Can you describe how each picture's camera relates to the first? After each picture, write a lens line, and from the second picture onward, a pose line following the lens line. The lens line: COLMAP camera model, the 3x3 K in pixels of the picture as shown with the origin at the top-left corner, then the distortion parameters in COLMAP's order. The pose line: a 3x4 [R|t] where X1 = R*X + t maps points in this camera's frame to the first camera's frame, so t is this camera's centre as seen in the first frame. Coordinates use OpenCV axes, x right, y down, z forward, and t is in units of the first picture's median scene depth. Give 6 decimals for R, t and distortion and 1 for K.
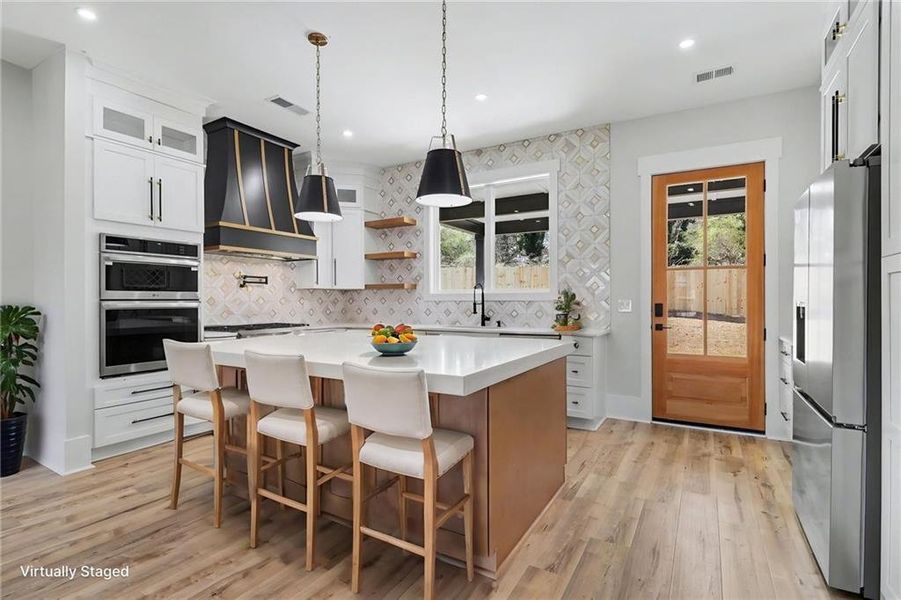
lens RADIAL K [[433.4, 0, 447.9], [0, 433.4, 307.2], [0, 0, 1]] dist [-0.003563, -0.000934]
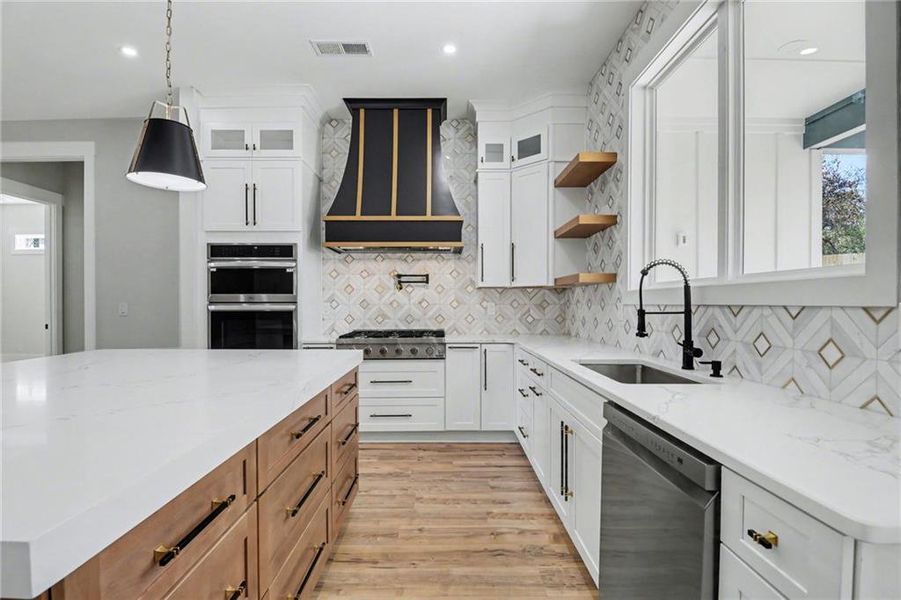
lens RADIAL K [[433.4, 0, 447.9], [0, 433.4, 307.2], [0, 0, 1]] dist [-0.003563, -0.000934]
pose [[0.512145, 0.010874, -0.858830, 0.329429], [-0.013978, 0.999893, 0.004325, -0.012638], [0.858786, 0.009789, 0.512242, 0.648617]]
